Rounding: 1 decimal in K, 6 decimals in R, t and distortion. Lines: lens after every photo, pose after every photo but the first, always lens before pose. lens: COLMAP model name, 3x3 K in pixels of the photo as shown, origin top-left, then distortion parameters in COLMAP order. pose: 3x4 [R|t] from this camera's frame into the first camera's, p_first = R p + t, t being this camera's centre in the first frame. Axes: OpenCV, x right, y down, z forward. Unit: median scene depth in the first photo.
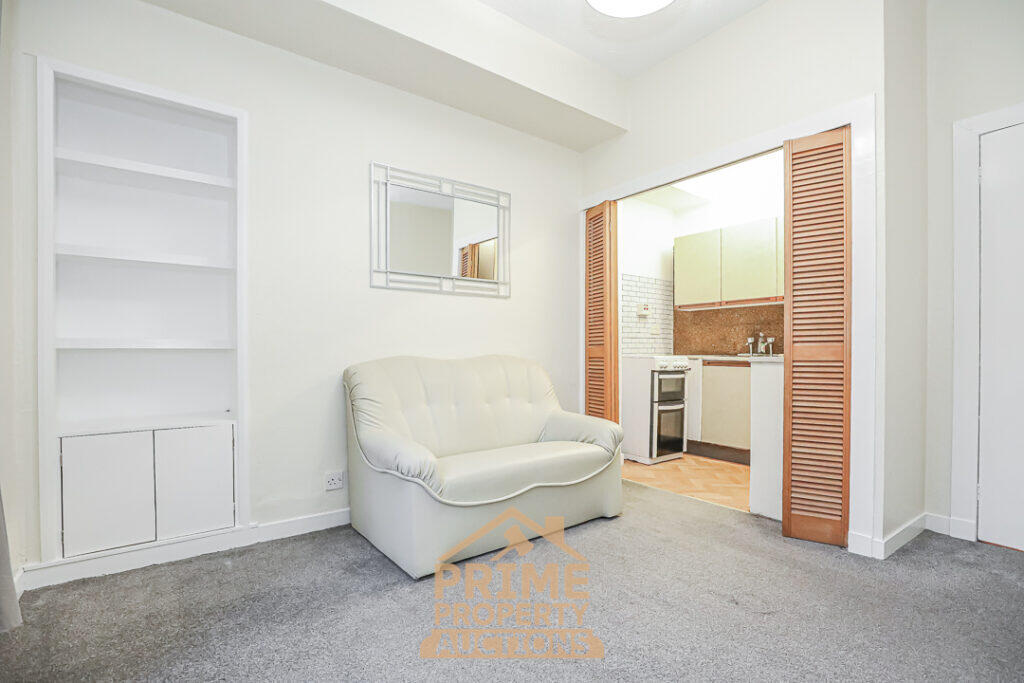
lens RADIAL K [[483.8, 0, 531.3], [0, 483.8, 358.2], [0, 0, 1]] dist [-0.028568, 0.000066]
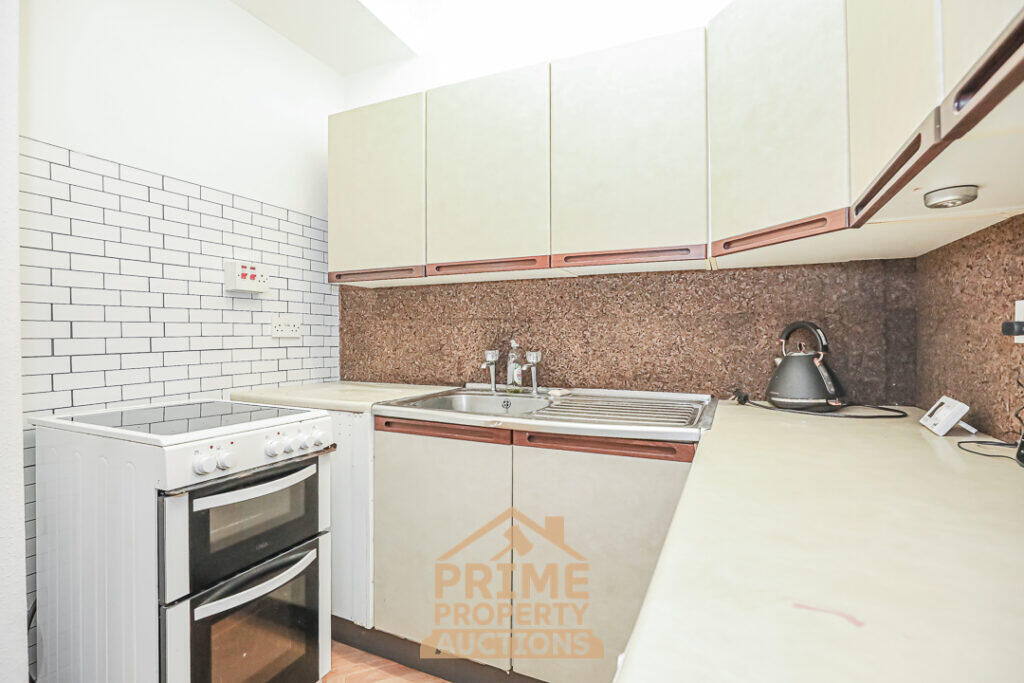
lens RADIAL K [[497.1, 0, 512.0], [0, 497.1, 341.5], [0, 0, 1]] dist [-0.000808, -0.000099]
pose [[0.893393, -0.004740, 0.449251, 0.270014], [0.007395, 0.999964, -0.004156, -0.049614], [-0.449215, 0.007035, 0.893396, 0.588987]]
